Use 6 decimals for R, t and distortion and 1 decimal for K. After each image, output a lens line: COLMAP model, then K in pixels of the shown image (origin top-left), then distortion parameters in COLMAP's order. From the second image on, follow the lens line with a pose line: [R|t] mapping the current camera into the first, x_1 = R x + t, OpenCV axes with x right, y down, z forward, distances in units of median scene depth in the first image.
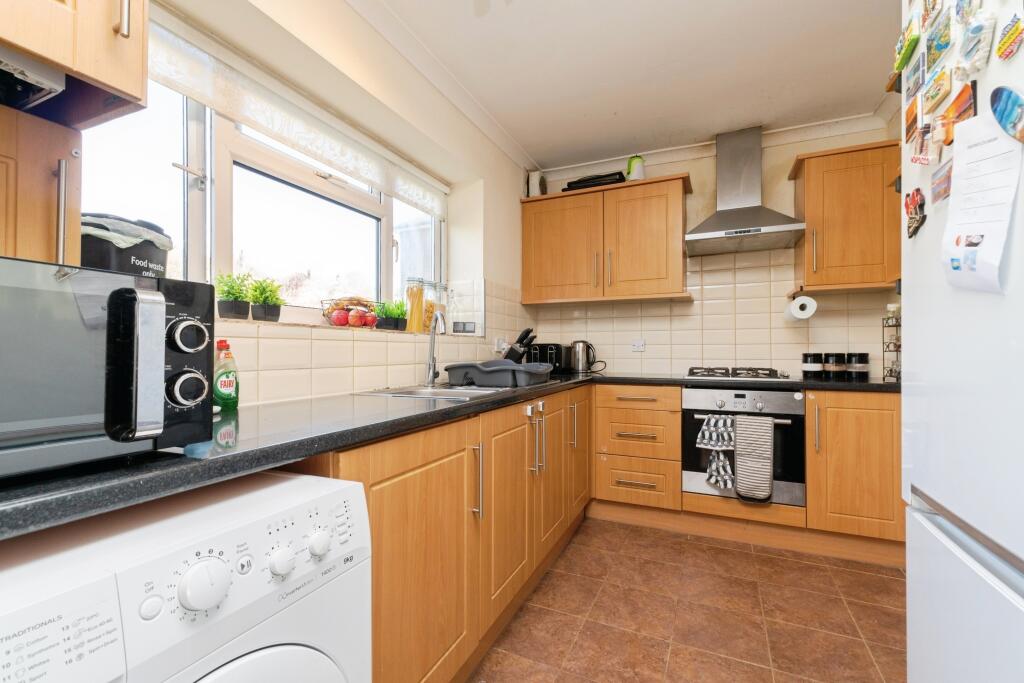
lens RADIAL K [[448.3, 0, 512.0], [0, 448.3, 341.5], [0, 0, 1]] dist [0.001057, 0.000153]
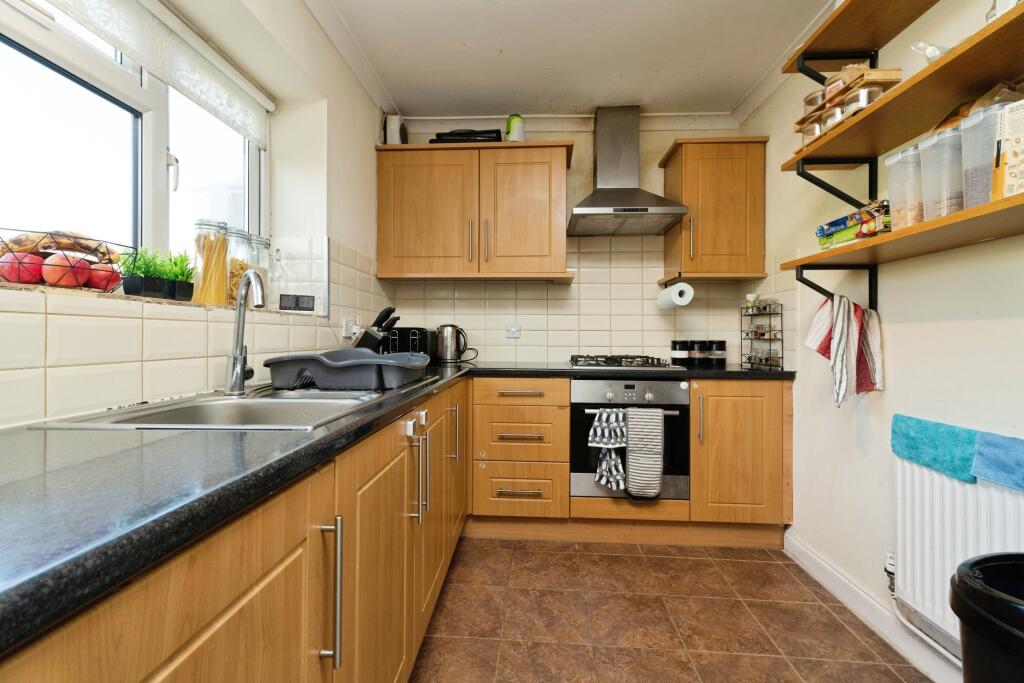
lens RADIAL K [[436.7, 0, 516.8], [0, 436.7, 336.6], [0, 0, 1]] dist [0.005368, 0.000354]
pose [[0.933794, 0.006674, 0.357749, -0.031392], [-0.014400, 0.999717, 0.018936, 0.004409], [-0.357521, -0.022834, 0.933626, 0.247831]]
